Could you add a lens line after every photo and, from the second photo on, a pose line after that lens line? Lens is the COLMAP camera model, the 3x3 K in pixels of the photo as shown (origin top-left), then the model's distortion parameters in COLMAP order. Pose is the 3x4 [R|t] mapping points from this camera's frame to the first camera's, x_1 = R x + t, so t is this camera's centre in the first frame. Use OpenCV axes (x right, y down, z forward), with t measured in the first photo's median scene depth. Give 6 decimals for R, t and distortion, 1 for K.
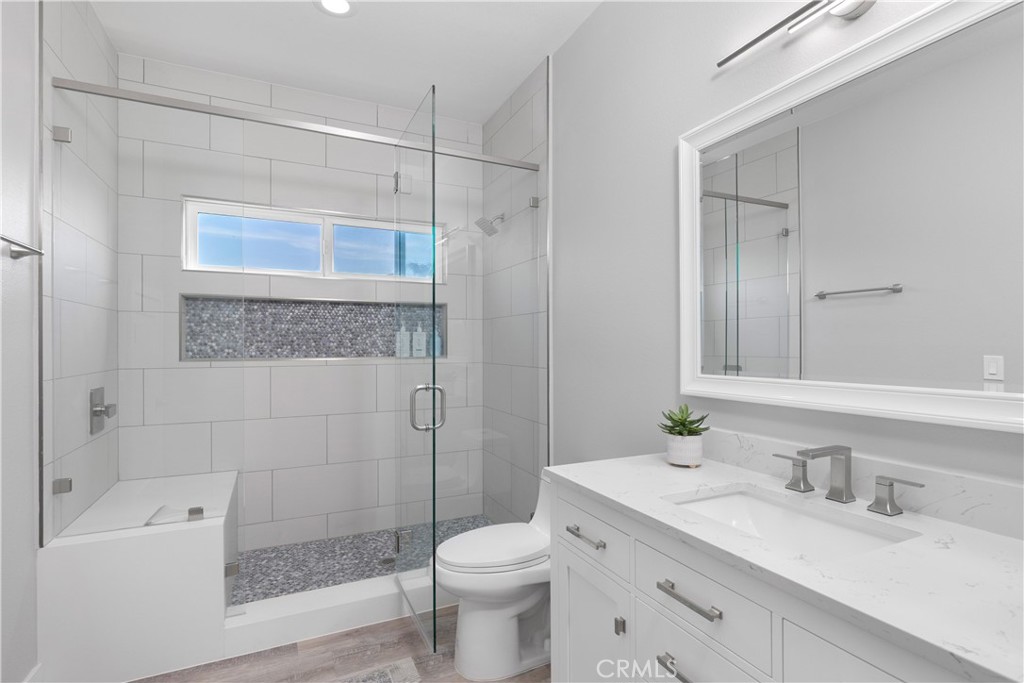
lens RADIAL K [[505.2, 0, 512.0], [0, 505.2, 341.5], [0, 0, 1]] dist [0.001287, -0.000049]
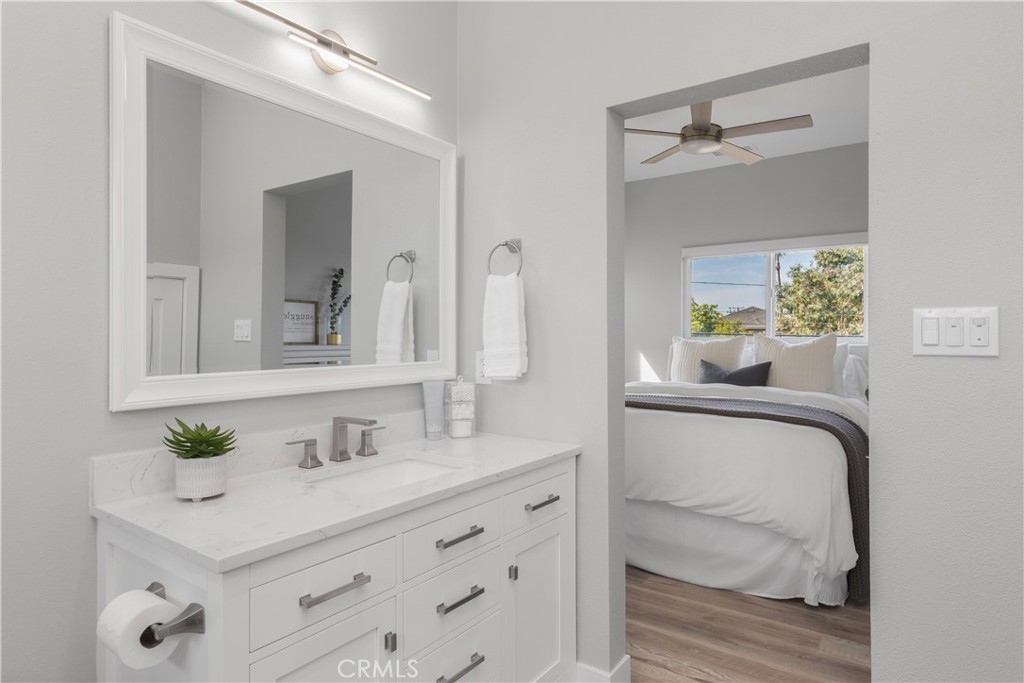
lens RADIAL K [[593.2, 0, 512.0], [0, 593.2, 341.5], [0, 0, 1]] dist [-0.000509, -0.000135]
pose [[-0.482338, -0.003483, 0.875978, -0.748450], [-0.003128, 0.999993, 0.002254, 0.015529], [-0.875979, -0.001653, -0.482346, 1.192393]]
